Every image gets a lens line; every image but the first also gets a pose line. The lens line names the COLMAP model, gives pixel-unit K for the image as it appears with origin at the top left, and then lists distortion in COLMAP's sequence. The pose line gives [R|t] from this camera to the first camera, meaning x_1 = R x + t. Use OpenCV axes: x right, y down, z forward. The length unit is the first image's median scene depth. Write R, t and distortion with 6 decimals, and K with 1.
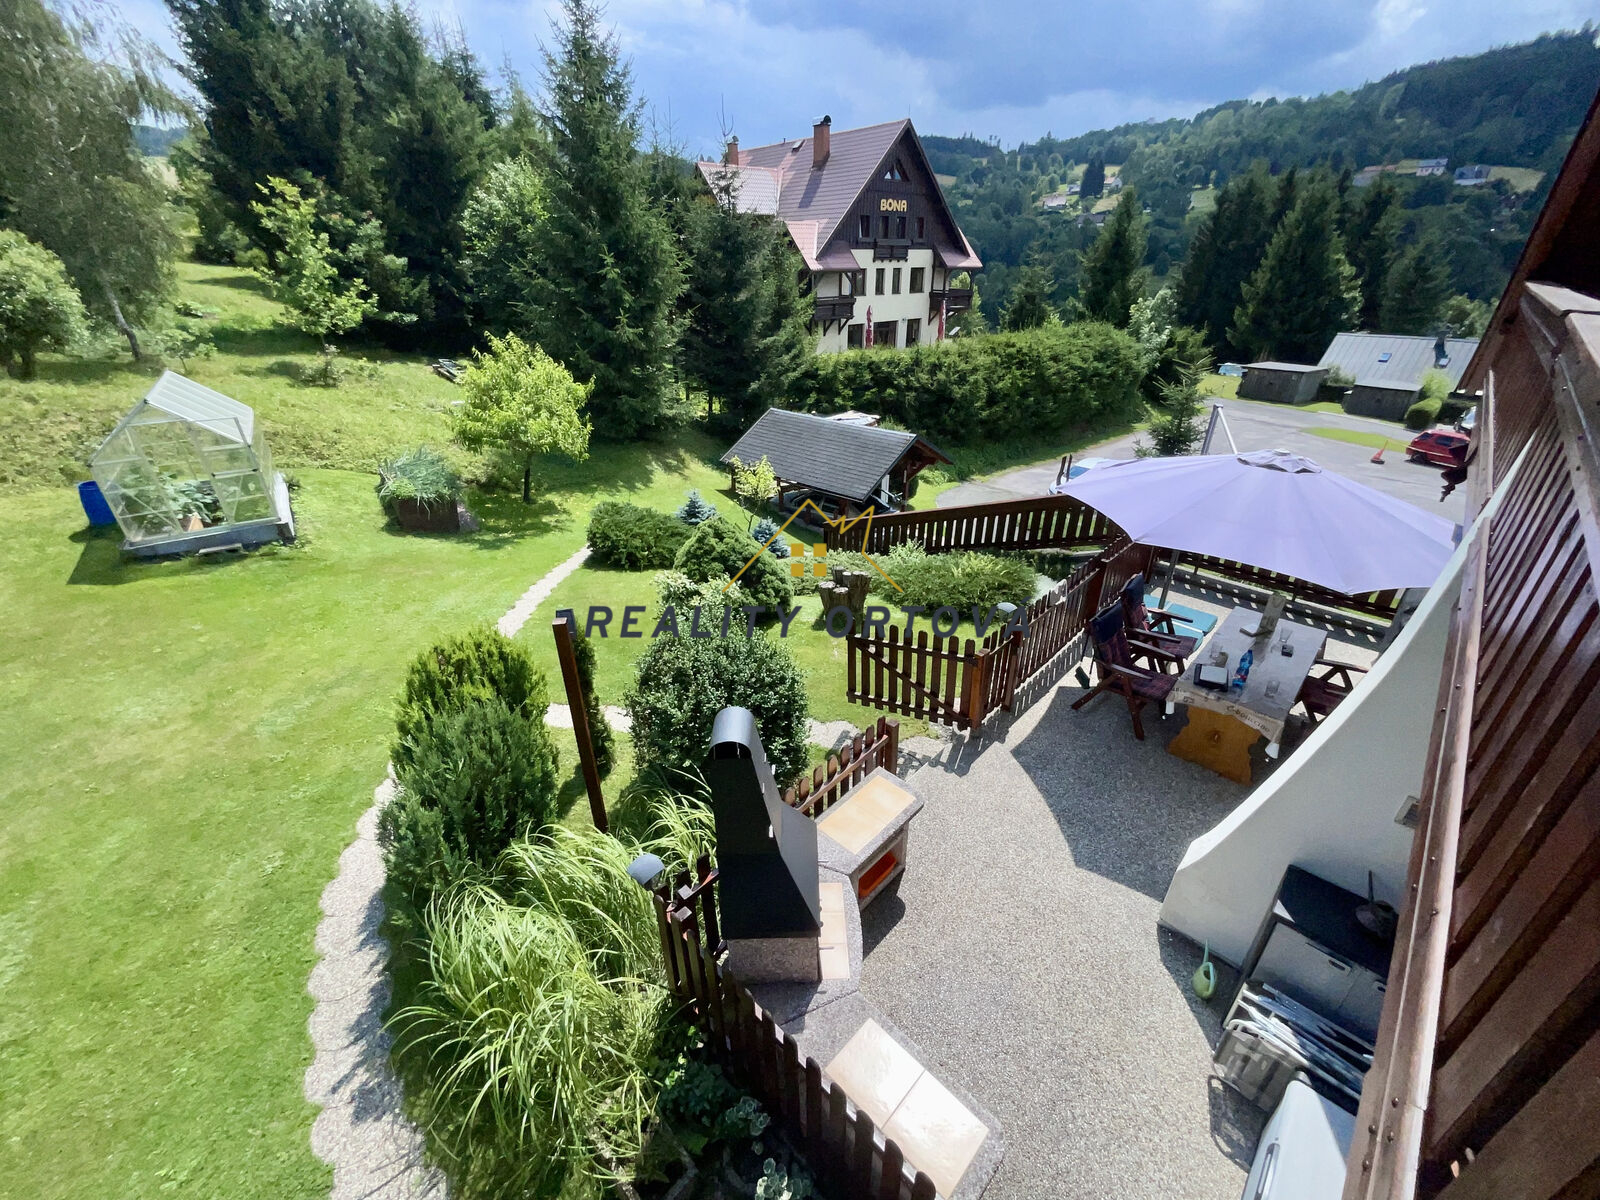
lens RADIAL K [[644.6, 0, 800.0], [0, 644.6, 600.0], [0, 0, 1]] dist [-0.005439, 0.002694]
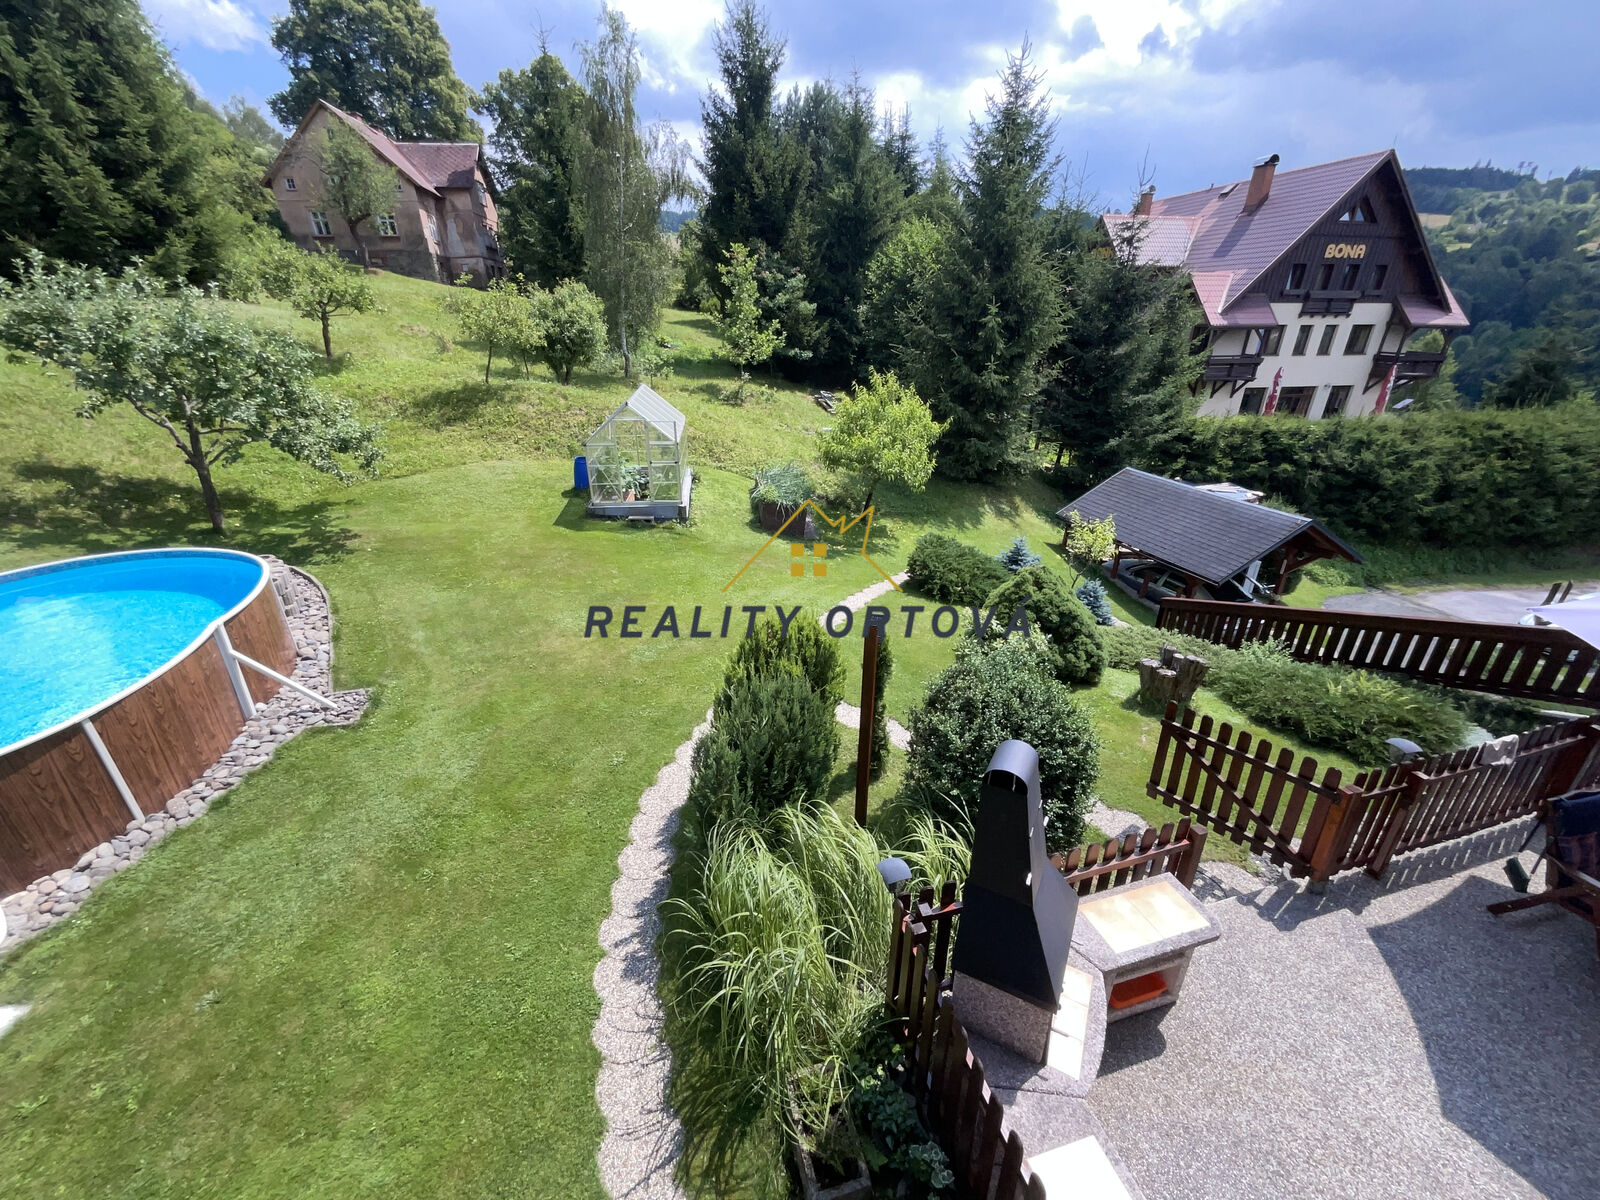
lens RADIAL K [[644.6, 0, 800.0], [0, 644.6, 600.0], [0, 0, 1]] dist [-0.005439, 0.002694]
pose [[0.869163, 0.212369, -0.446603, -0.000521], [-0.240807, 0.970547, -0.007136, 0.013514], [0.431934, 0.113747, 0.894704, -0.012694]]
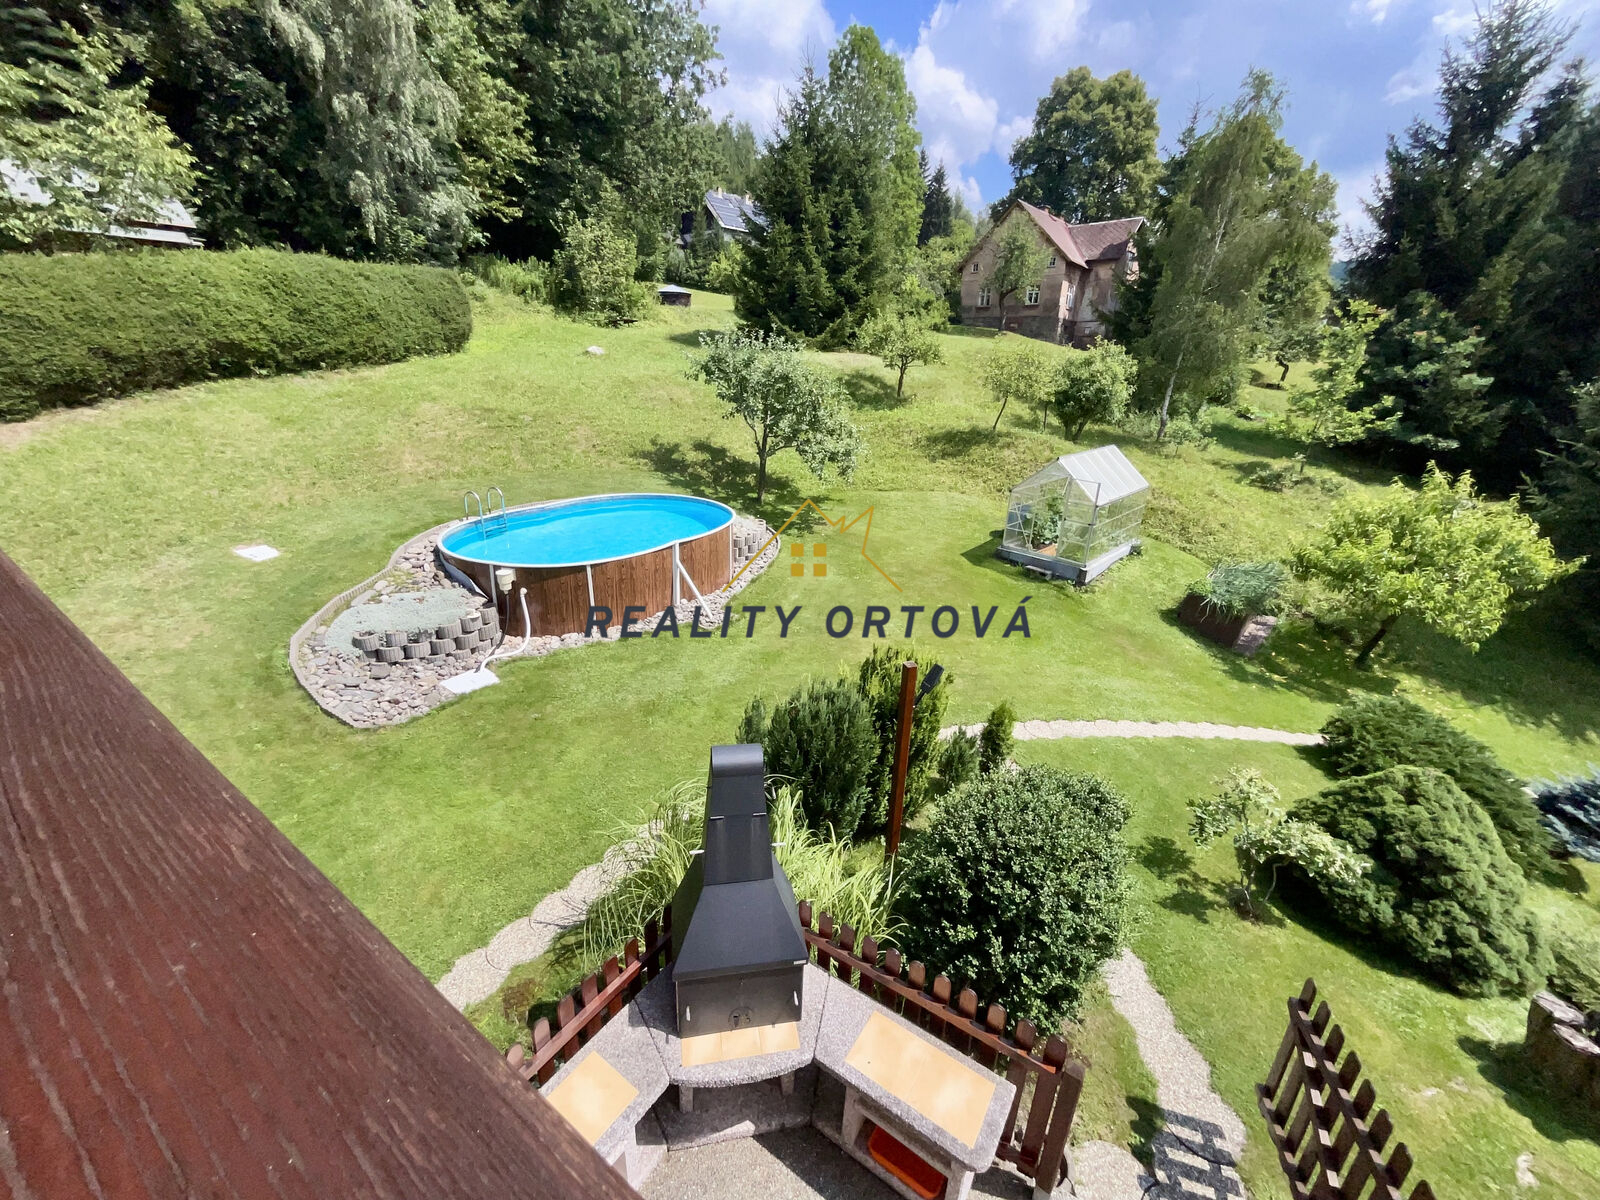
lens RADIAL K [[649.2, 0, 800.0], [0, 649.2, 600.0], [0, 0, 1]] dist [-0.004354, 0.000006]
pose [[0.169332, 0.358666, -0.917979, 0.244701], [-0.497403, 0.835204, 0.234573, -0.096387], [0.850833, 0.416885, 0.319828, 0.191424]]
